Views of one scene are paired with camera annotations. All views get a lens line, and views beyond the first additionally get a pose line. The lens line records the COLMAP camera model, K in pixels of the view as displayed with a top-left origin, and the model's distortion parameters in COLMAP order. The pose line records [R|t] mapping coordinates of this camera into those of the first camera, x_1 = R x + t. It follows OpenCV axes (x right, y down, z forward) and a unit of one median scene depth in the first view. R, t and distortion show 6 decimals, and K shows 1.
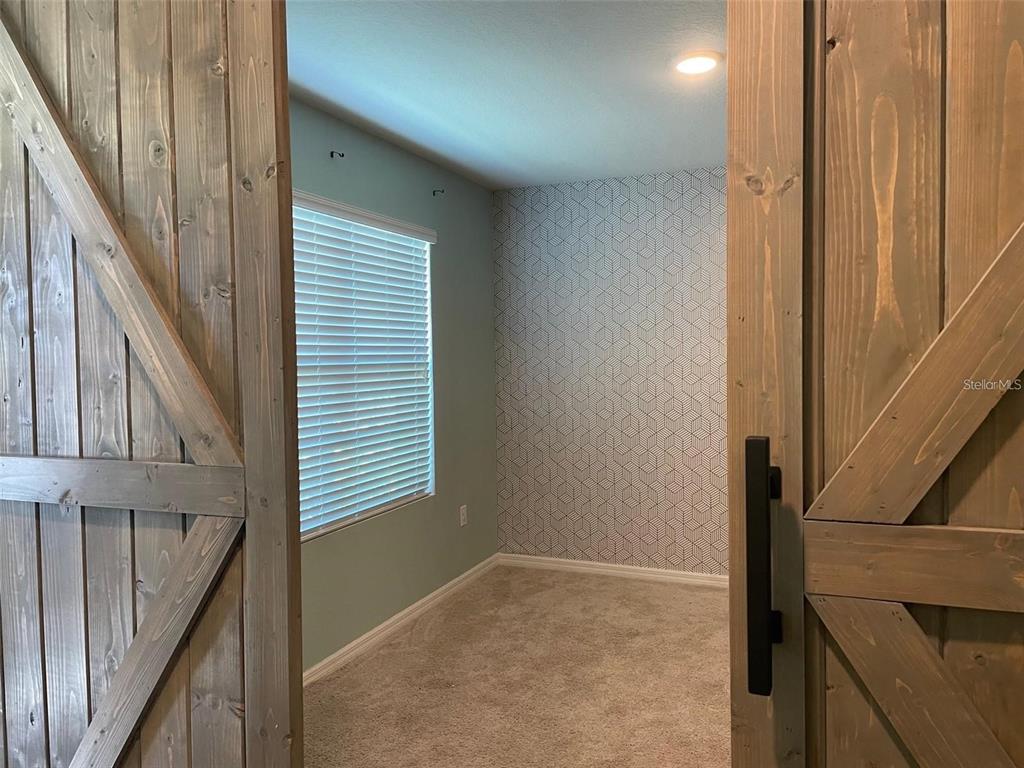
lens RADIAL K [[774.7, 0, 512.0], [0, 774.7, 384.0], [0, 0, 1]] dist [0.097851, -0.122871]
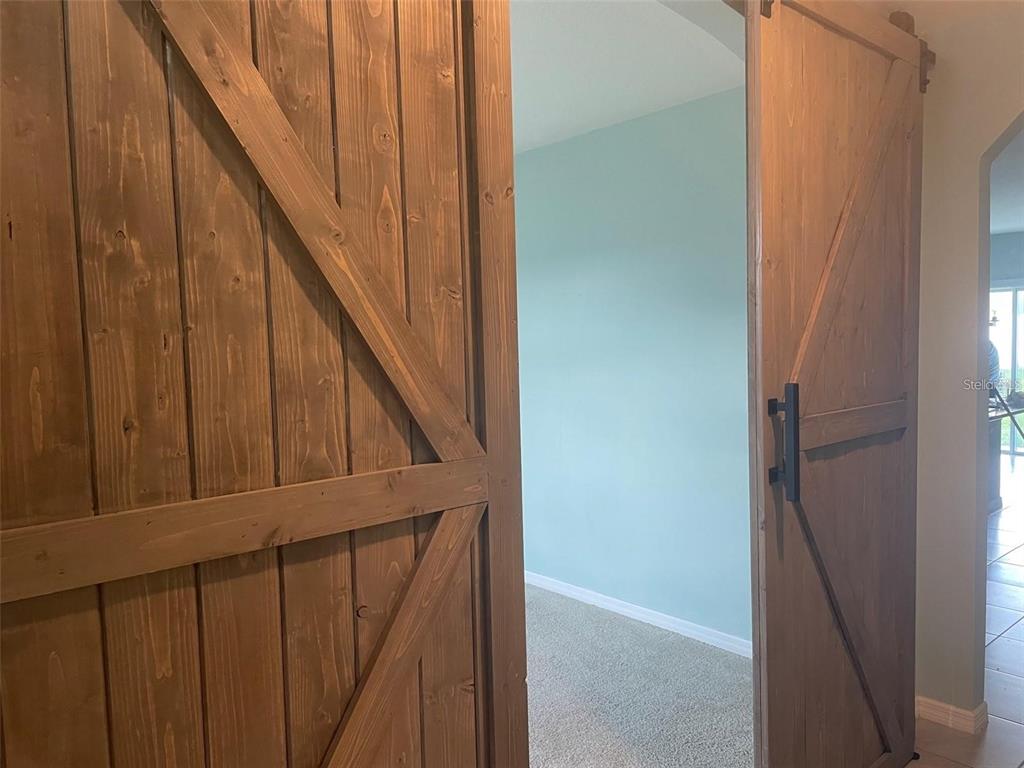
lens RADIAL K [[774.7, 0, 512.0], [0, 774.7, 384.0], [0, 0, 1]] dist [0.097851, -0.122871]
pose [[0.437269, -0.052183, 0.897816, -1.207838], [0.048078, 0.998244, 0.034604, -0.027083], [-0.898045, 0.028034, 0.439010, 0.456262]]
